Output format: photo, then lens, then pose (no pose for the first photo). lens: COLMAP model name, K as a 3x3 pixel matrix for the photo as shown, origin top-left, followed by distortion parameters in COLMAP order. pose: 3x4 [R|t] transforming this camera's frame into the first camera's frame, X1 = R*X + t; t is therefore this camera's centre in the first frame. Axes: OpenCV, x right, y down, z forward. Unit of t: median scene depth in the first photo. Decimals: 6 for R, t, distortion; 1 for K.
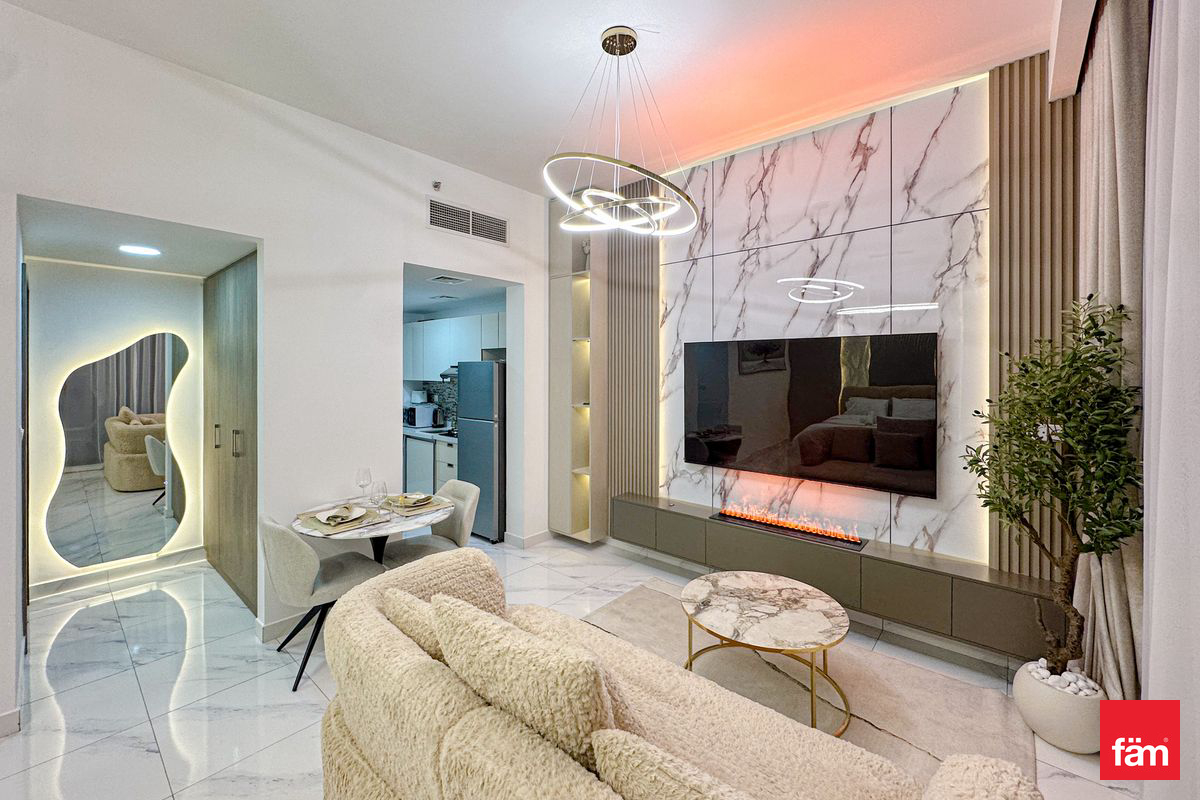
lens RADIAL K [[483.5, 0, 600.0], [0, 483.5, 367.1], [0, 0, 1]] dist [-0.000235, 0.000280]
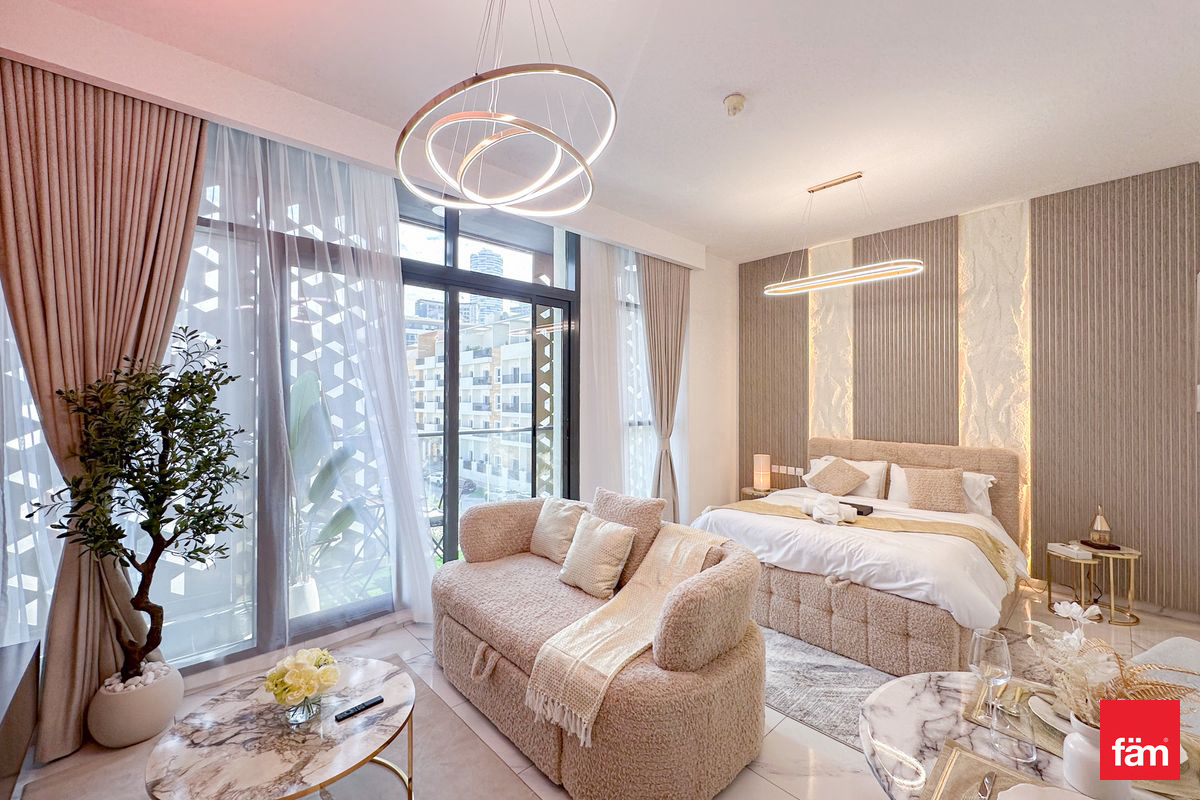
lens RADIAL K [[479.0, 0, 588.4], [0, 479.0, 398.7], [0, 0, 1]] dist [-0.006307, -0.000167]
pose [[-0.993977, 0.004102, 0.109513, -0.061085], [0.002949, 0.999939, -0.010688, 0.012465], [-0.109550, -0.010301, -0.993928, 0.594367]]
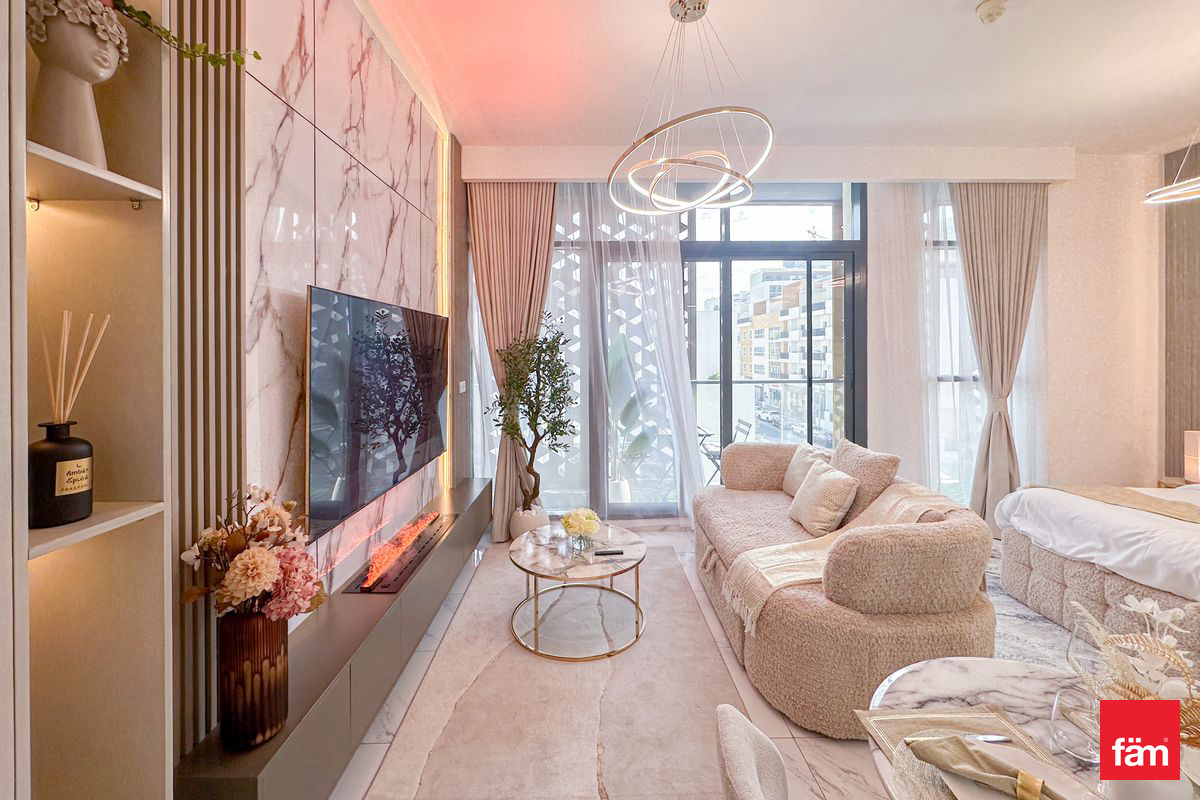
lens RADIAL K [[473.2, 0, 601.9], [0, 473.2, 359.3], [0, 0, 1]] dist [-0.013932, 0.000249]
pose [[-0.671999, -0.005393, 0.740533, -0.197007], [0.001951, 0.999957, 0.009053, 0.010208], [-0.740550, 0.007529, -0.671959, 0.619989]]
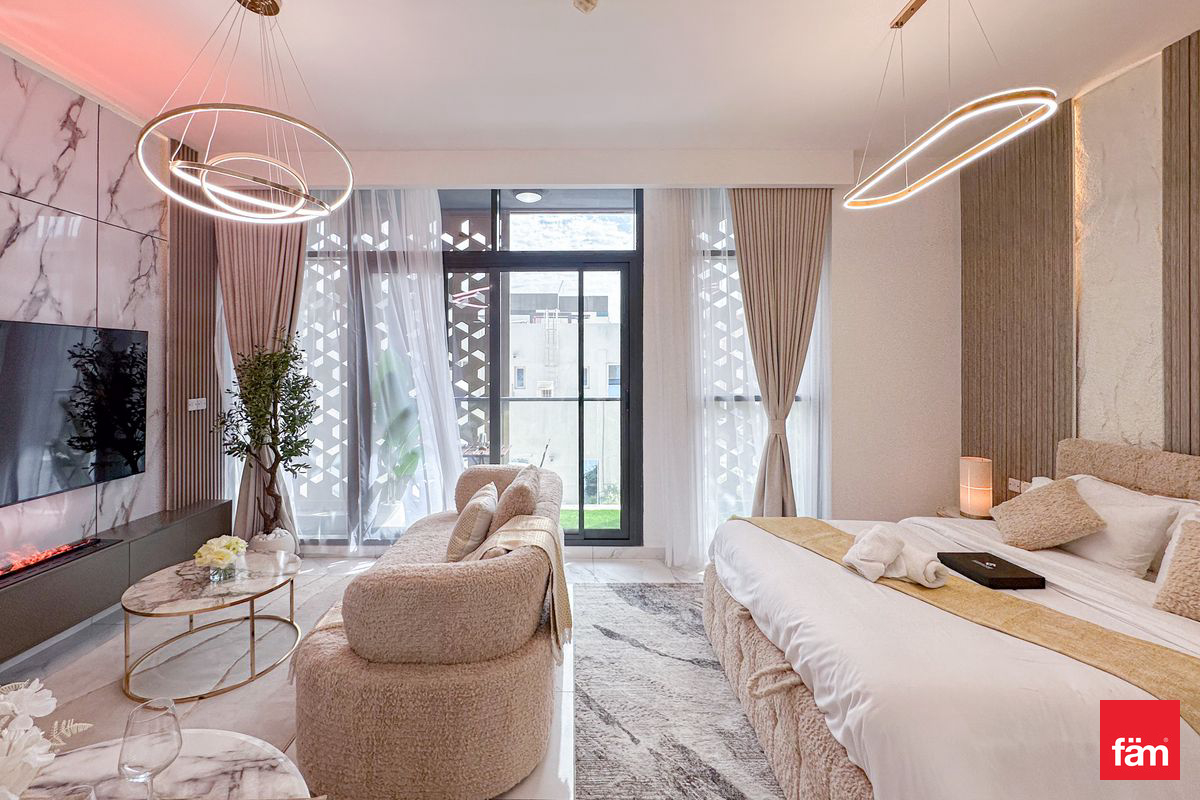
lens RADIAL K [[483.5, 0, 600.0], [0, 483.5, 367.1], [0, 0, 1]] dist [-0.000235, 0.000280]
pose [[-0.661273, -0.001989, 0.750142, -0.379046], [-0.002960, 0.999996, 0.000042, 0.004996], [-0.750139, -0.002192, -0.661276, 0.389885]]
